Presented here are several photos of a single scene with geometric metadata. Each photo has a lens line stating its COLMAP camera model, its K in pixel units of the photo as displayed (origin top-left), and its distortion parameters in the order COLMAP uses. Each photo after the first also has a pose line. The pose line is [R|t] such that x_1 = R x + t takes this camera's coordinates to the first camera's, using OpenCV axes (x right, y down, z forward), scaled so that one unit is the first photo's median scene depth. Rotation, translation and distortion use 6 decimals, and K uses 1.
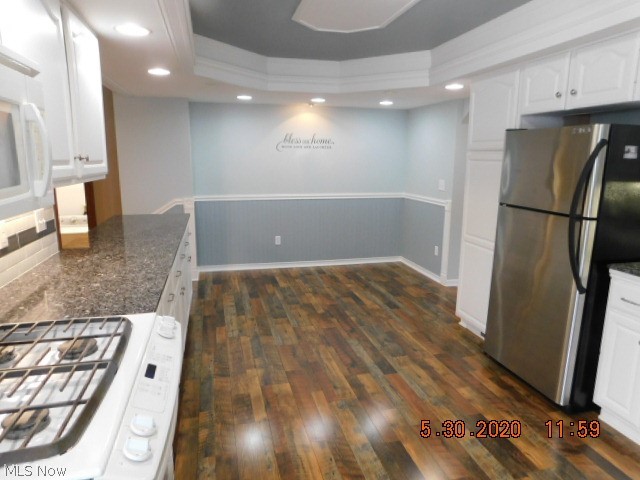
lens RADIAL K [[425.7, 0, 321.5], [0, 425.7, 240.9], [0, 0, 1]] dist [-0.055248, 0.022780]
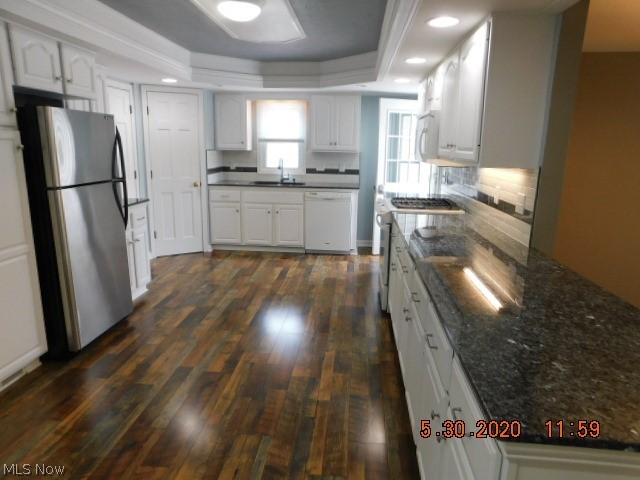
lens RADIAL K [[425.7, 0, 319.5], [0, 425.7, 242.0], [0, 0, 1]] dist [-0.055248, 0.022780]
pose [[-0.942788, -0.097091, 0.318941, -0.360654], [0.040106, 0.916680, 0.397605, -0.283953], [-0.330971, 0.387649, -0.860341, 1.467020]]
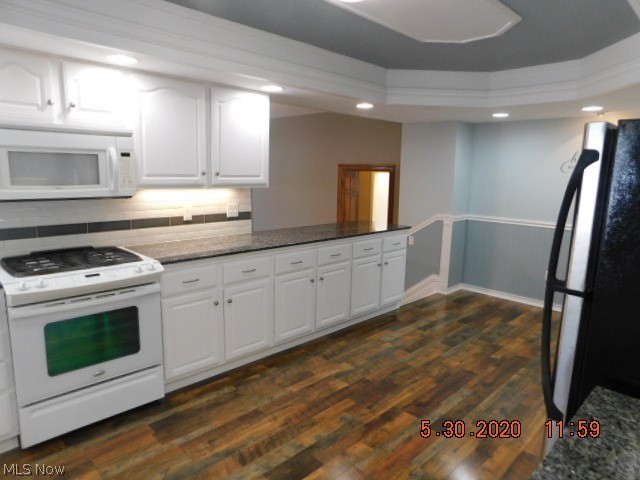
lens RADIAL K [[425.7, 0, 319.9], [0, 425.7, 238.7], [0, 0, 1]] dist [-0.055248, 0.022780]
pose [[0.509092, 0.142778, -0.848787, 0.646396], [-0.183431, 0.981488, 0.055081, -0.064252], [0.840939, 0.127652, 0.525857, 0.281746]]
